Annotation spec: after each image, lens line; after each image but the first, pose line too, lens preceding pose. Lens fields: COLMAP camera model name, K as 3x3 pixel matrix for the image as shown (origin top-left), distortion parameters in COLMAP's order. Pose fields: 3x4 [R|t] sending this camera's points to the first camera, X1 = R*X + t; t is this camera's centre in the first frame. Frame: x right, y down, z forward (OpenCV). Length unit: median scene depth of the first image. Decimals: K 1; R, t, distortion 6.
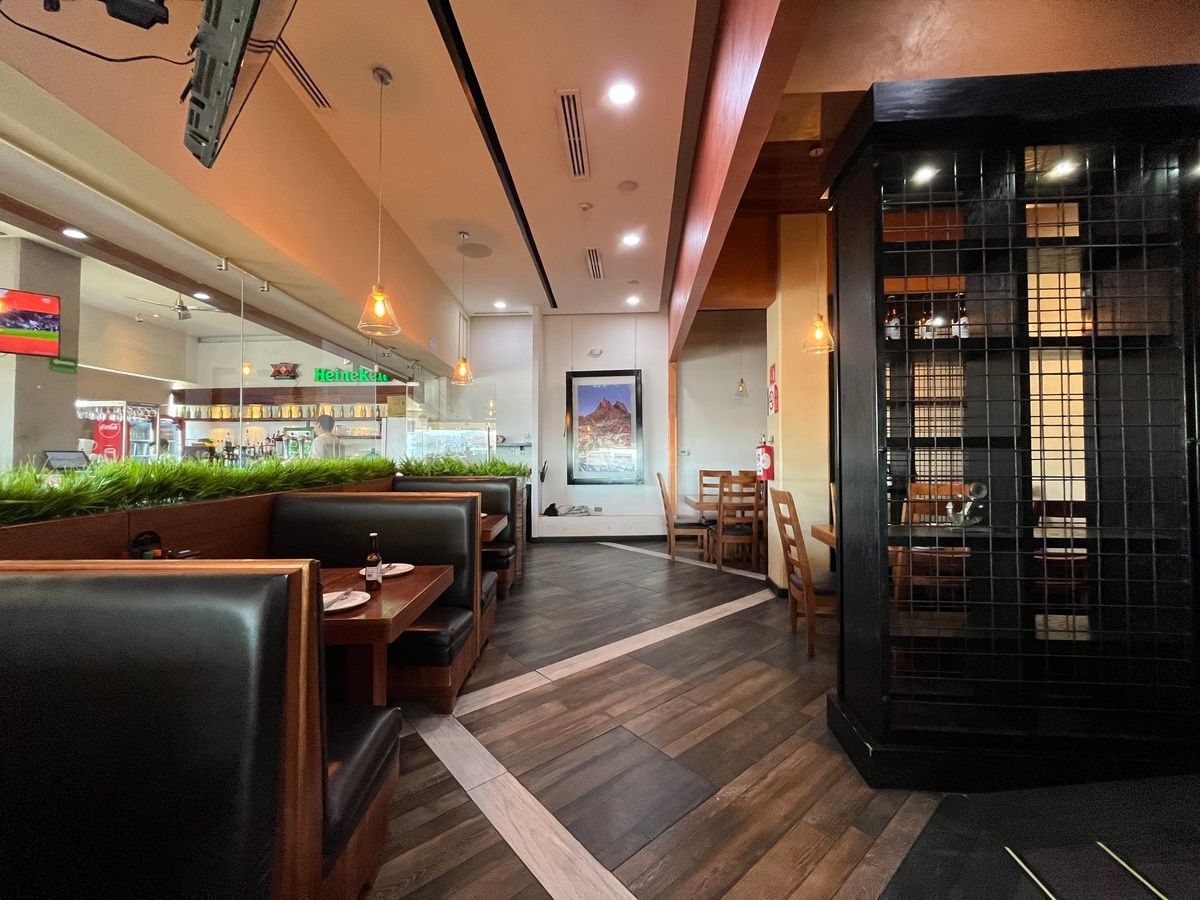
lens RADIAL K [[482.1, 0, 600.7], [0, 482.1, 443.2], [0, 0, 1]] dist [-0.002174, -0.000847]
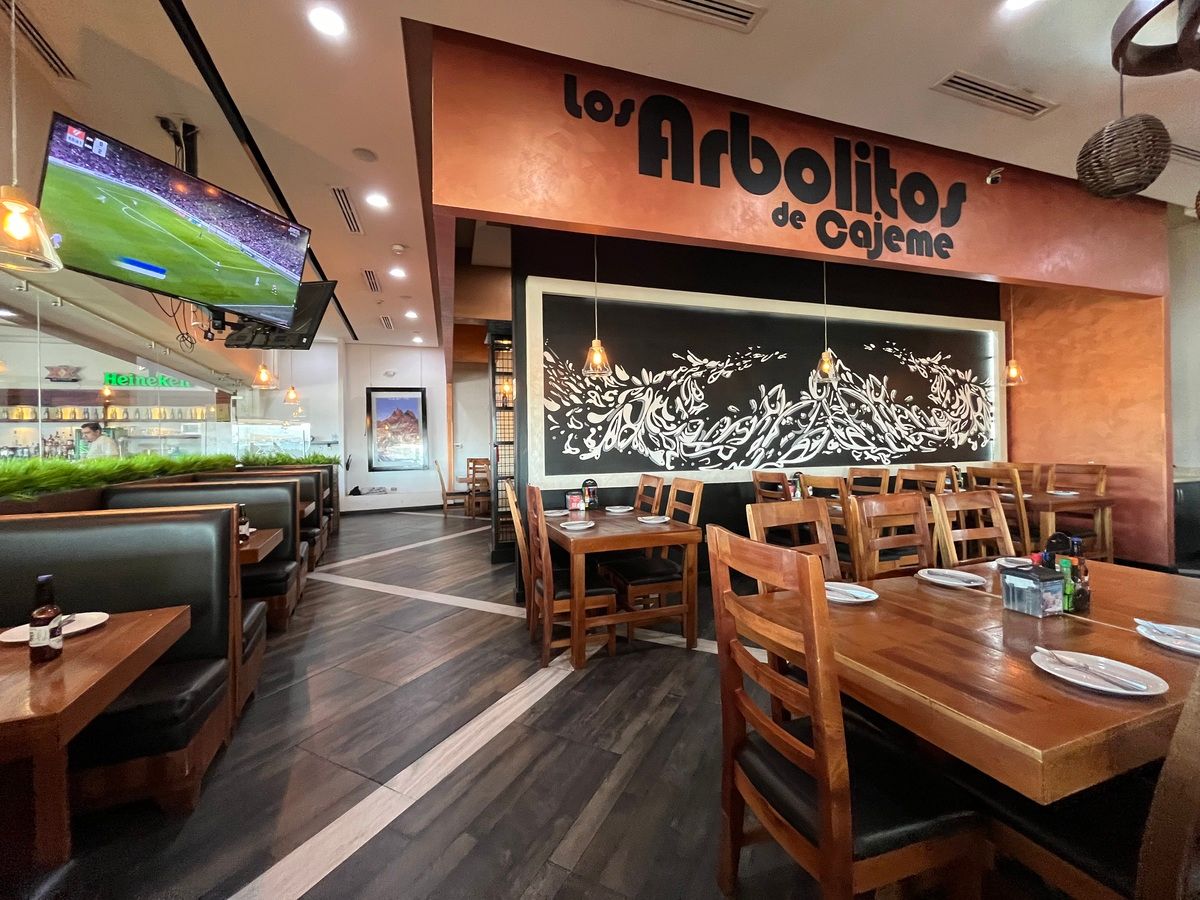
lens RADIAL K [[482.1, 0, 600.7], [0, 482.1, 443.2], [0, 0, 1]] dist [-0.002174, -0.000847]
pose [[0.925463, -0.012877, 0.378618, 0.022605], [0.007145, 0.999838, 0.016539, -0.011470], [-0.378770, -0.012601, 0.925405, -0.484605]]
